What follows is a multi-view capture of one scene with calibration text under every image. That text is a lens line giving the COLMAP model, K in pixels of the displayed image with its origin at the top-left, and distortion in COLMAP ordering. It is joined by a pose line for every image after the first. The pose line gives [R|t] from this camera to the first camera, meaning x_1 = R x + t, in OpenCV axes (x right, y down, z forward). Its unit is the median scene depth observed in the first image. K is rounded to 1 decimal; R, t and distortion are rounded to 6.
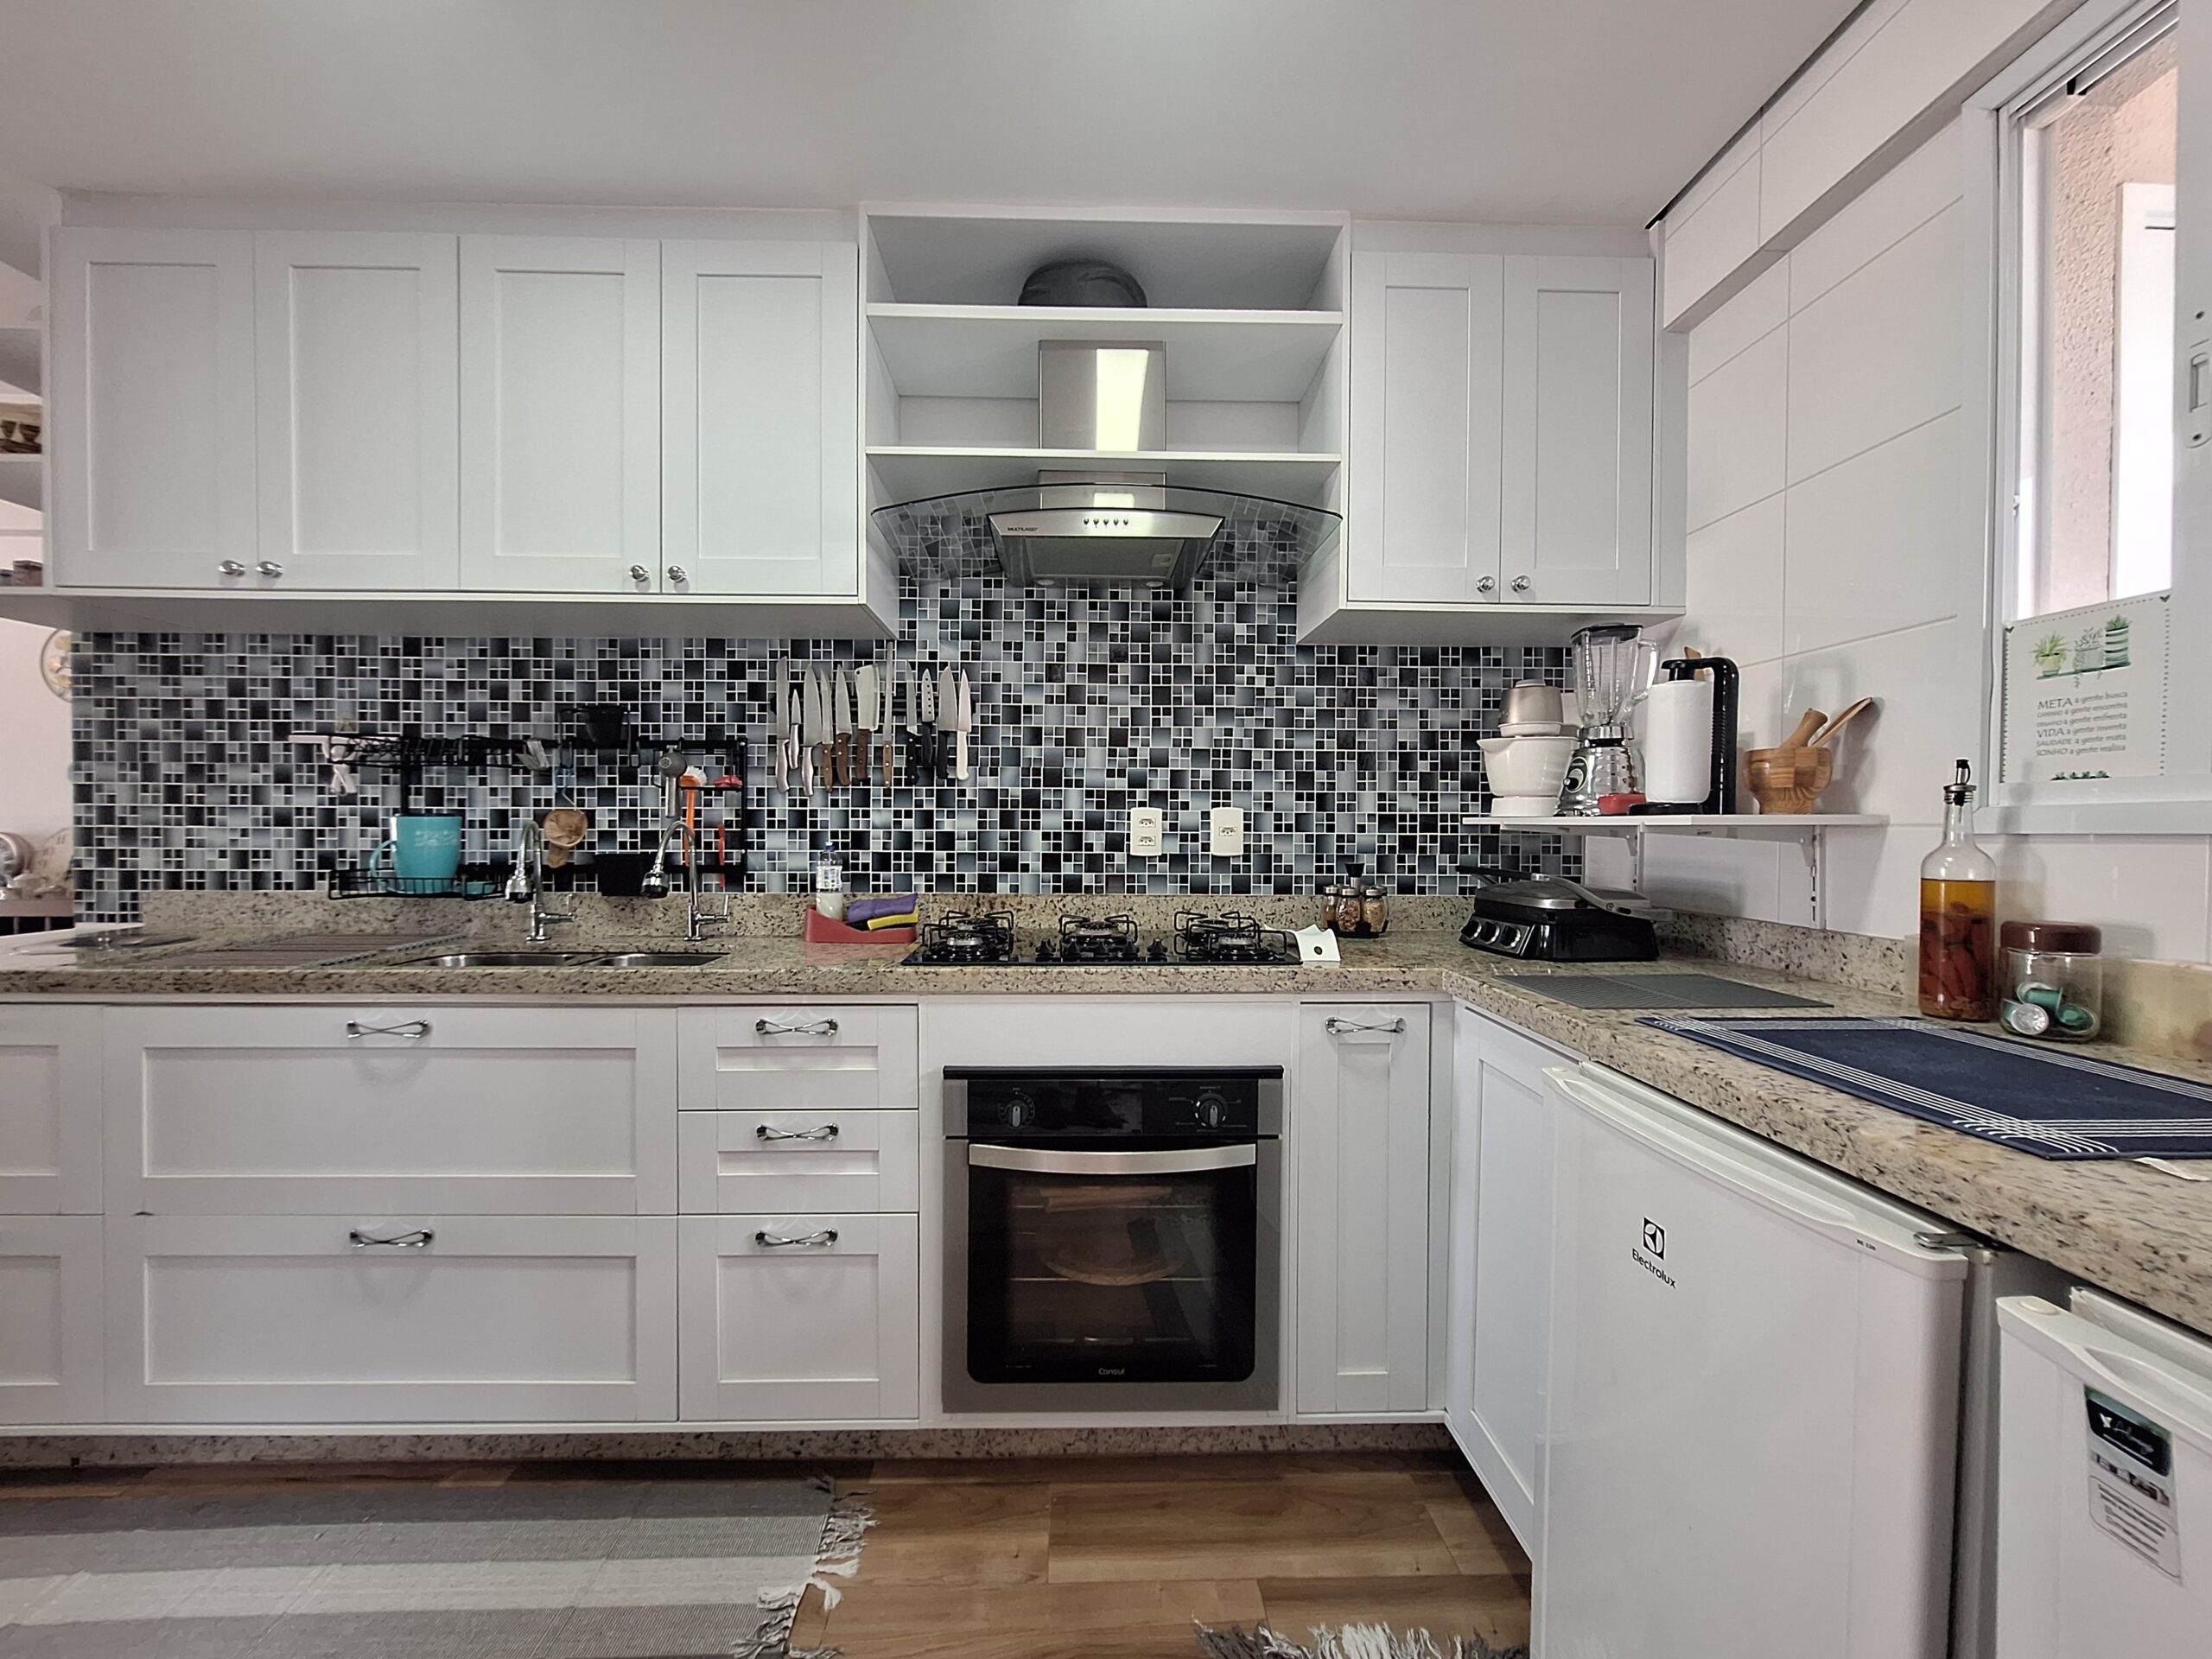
lens RADIAL K [[879.8, 0, 1091.3], [0, 879.8, 835.8], [0, 0, 1]] dist [-0.008568, 0.004334]
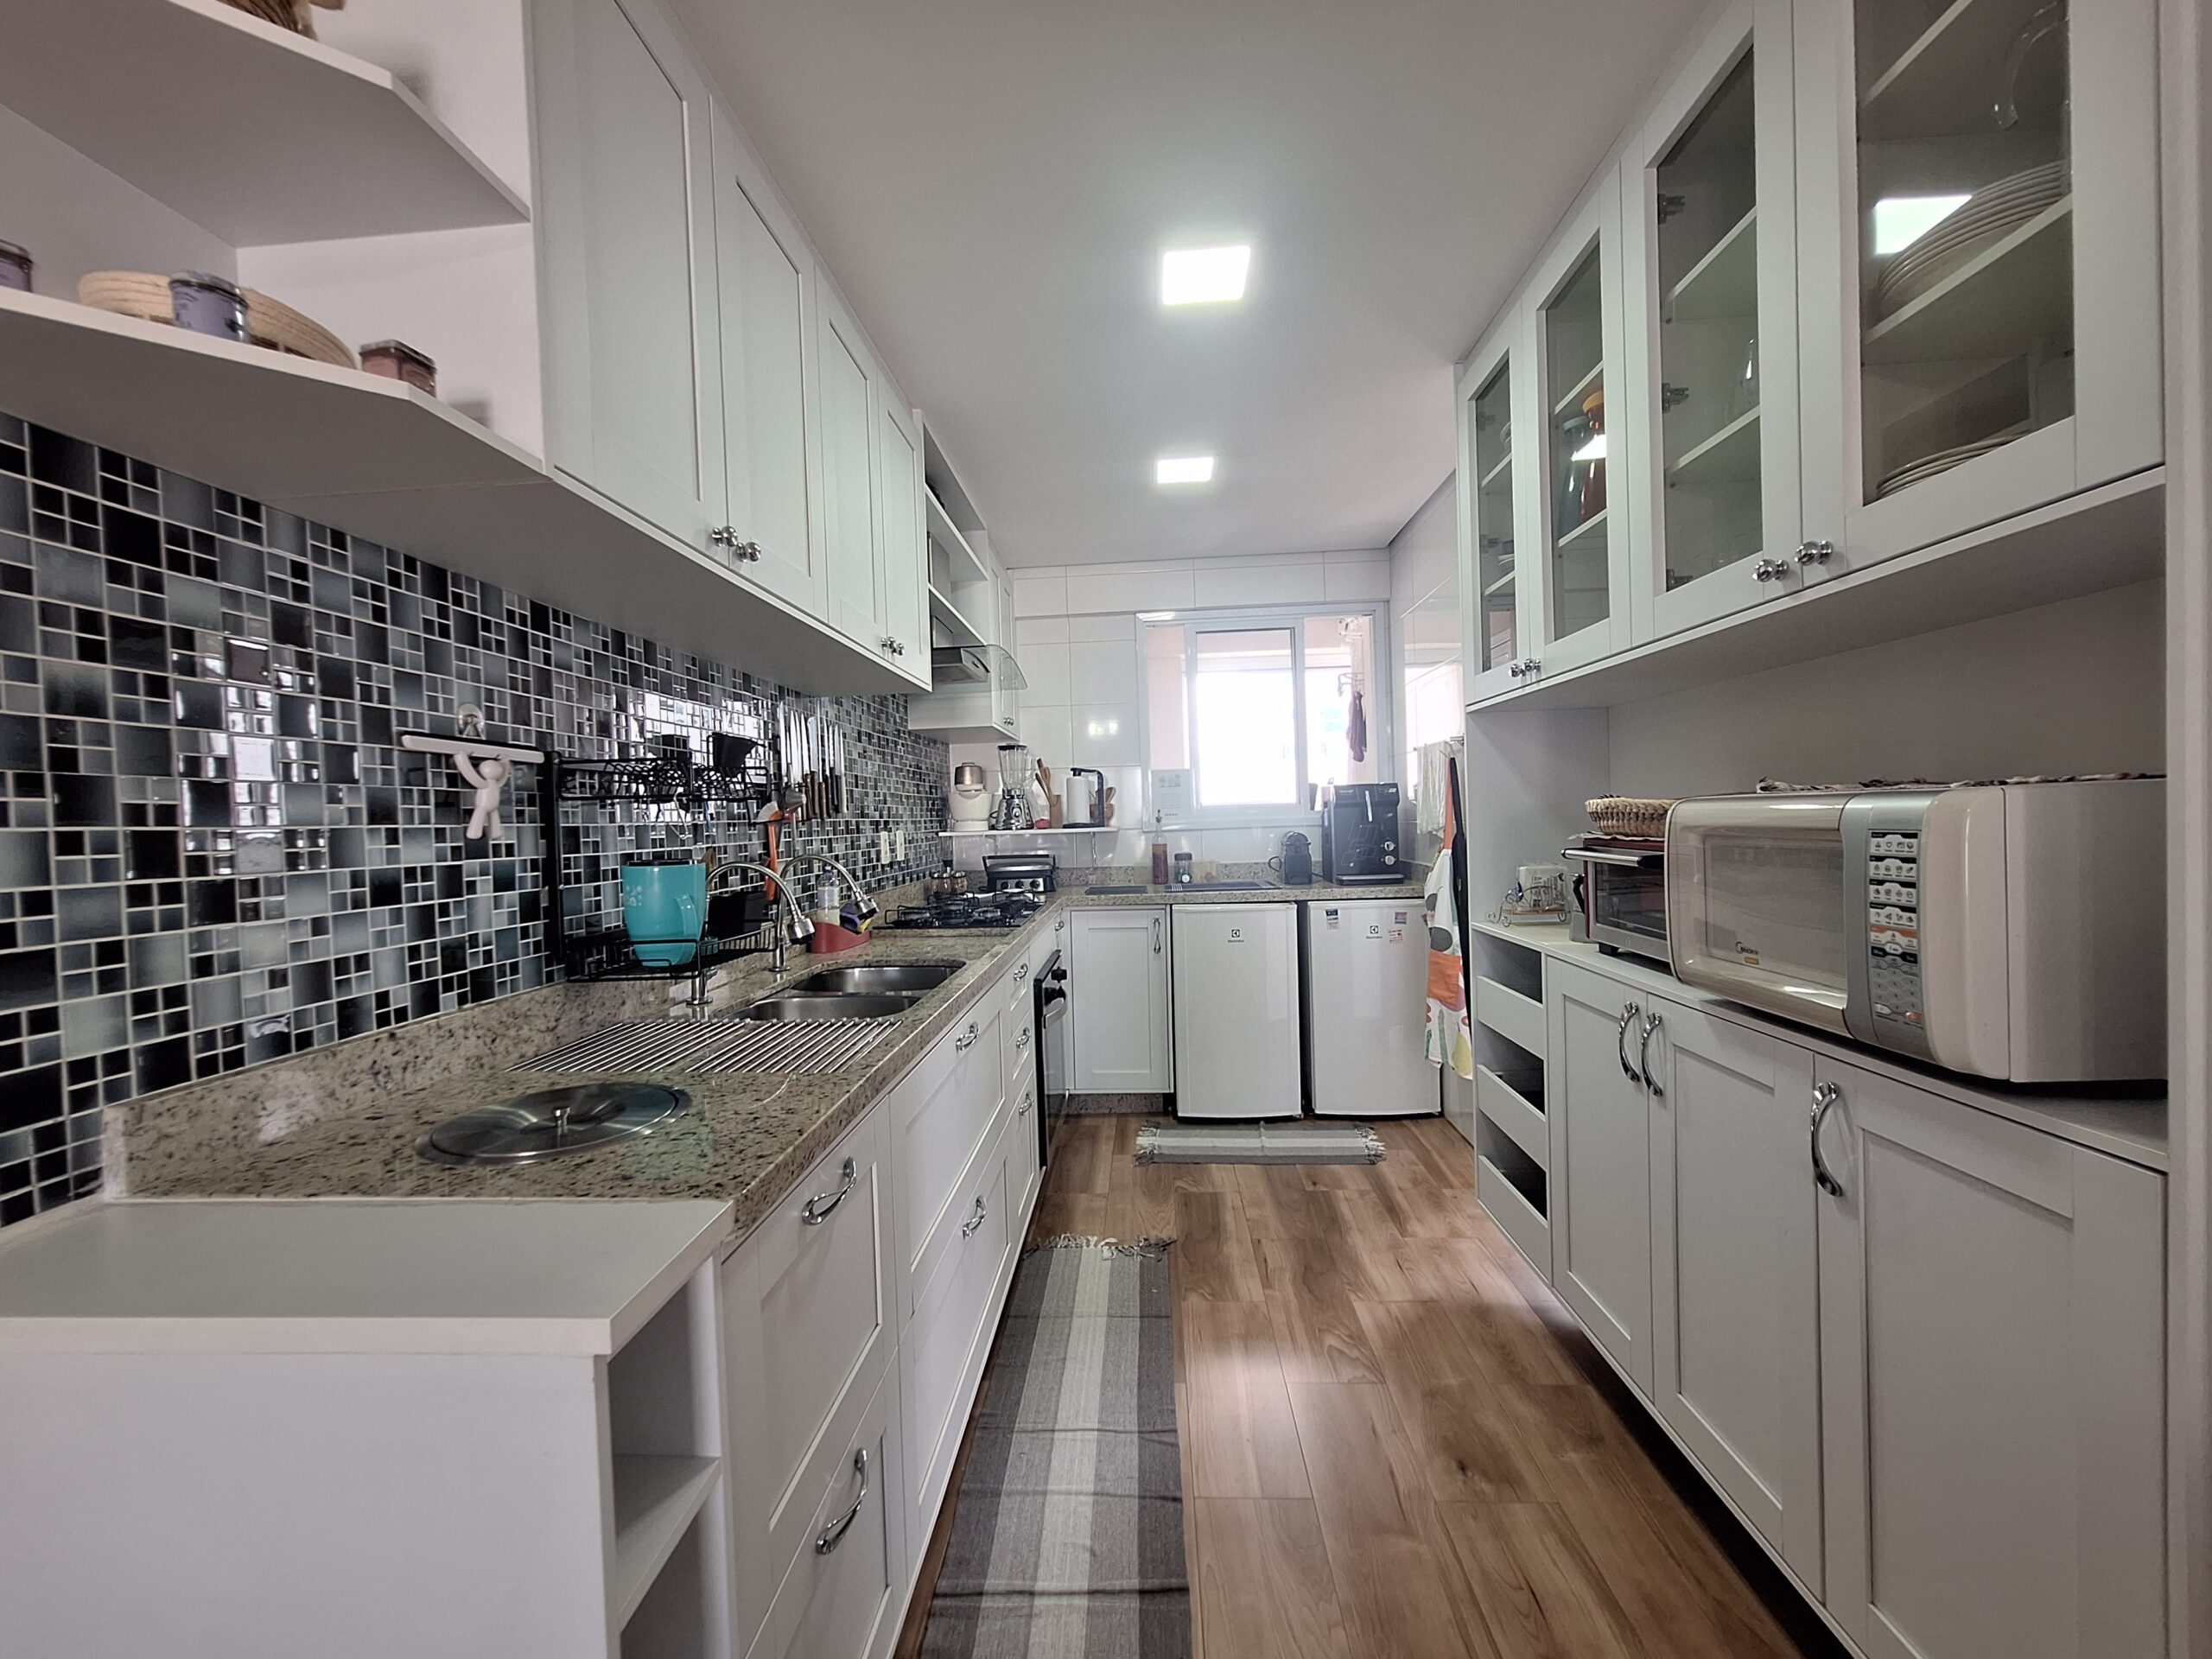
lens RADIAL K [[879.8, 0, 1097.6], [0, 879.8, 836.5], [0, 0, 1]] dist [-0.008568, 0.004334]
pose [[0.087790, -0.029500, 0.995702, -1.409219], [0.045213, 0.998649, 0.025601, -0.046188], [-0.995112, 0.042771, 0.089005, 0.522100]]
